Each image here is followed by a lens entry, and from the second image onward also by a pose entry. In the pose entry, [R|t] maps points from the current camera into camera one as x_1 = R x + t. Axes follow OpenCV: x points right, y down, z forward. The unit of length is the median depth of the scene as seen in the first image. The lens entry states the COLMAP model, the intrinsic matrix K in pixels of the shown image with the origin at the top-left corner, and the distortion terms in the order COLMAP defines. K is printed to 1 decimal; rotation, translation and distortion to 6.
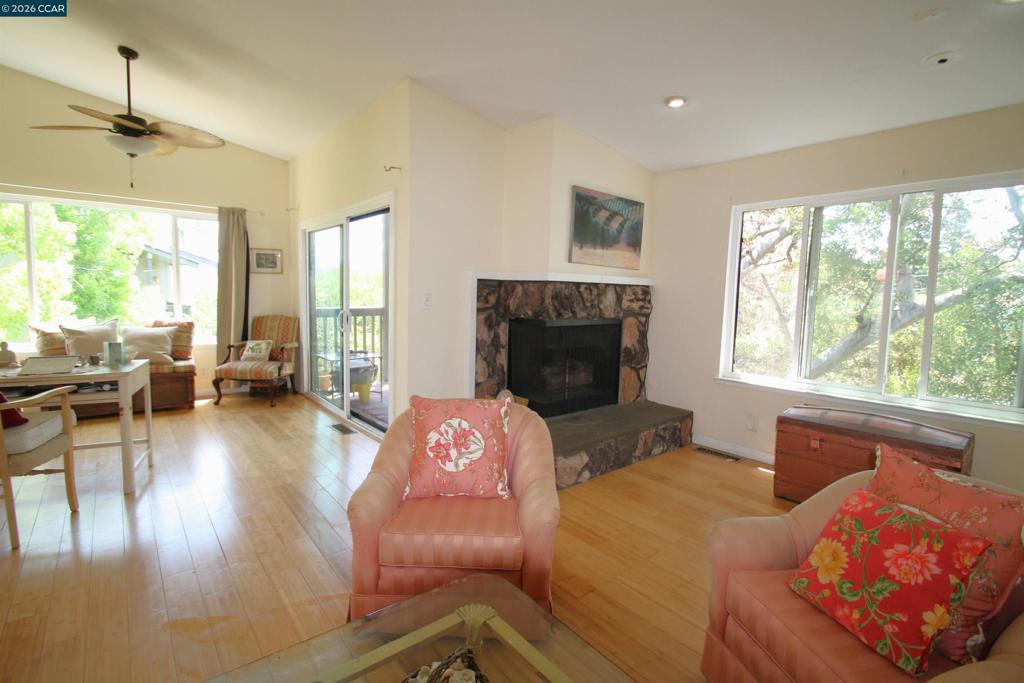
lens RADIAL K [[479.8, 0, 517.5], [0, 479.8, 335.6], [0, 0, 1]] dist [-0.009190, -0.009900]
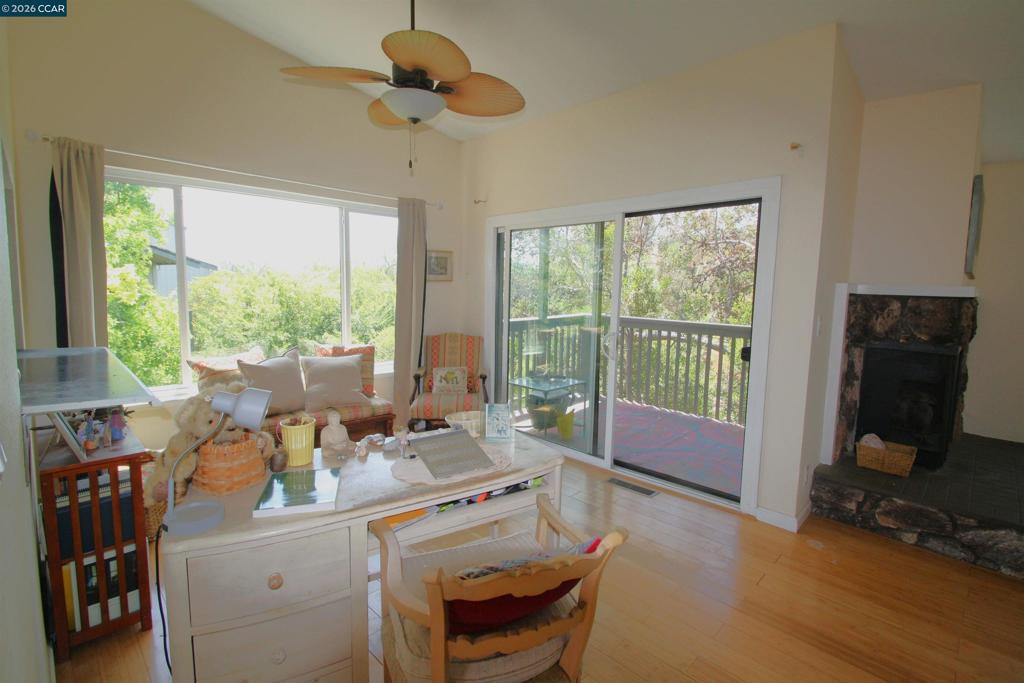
lens RADIAL K [[479.8, 0, 515.2], [0, 479.8, 333.3], [0, 0, 1]] dist [-0.009190, -0.009900]
pose [[0.996798, -0.015896, 0.078369, -0.500067], [0.015567, 0.999867, 0.004814, -0.048636], [-0.078435, -0.003579, 0.996913, 0.200683]]
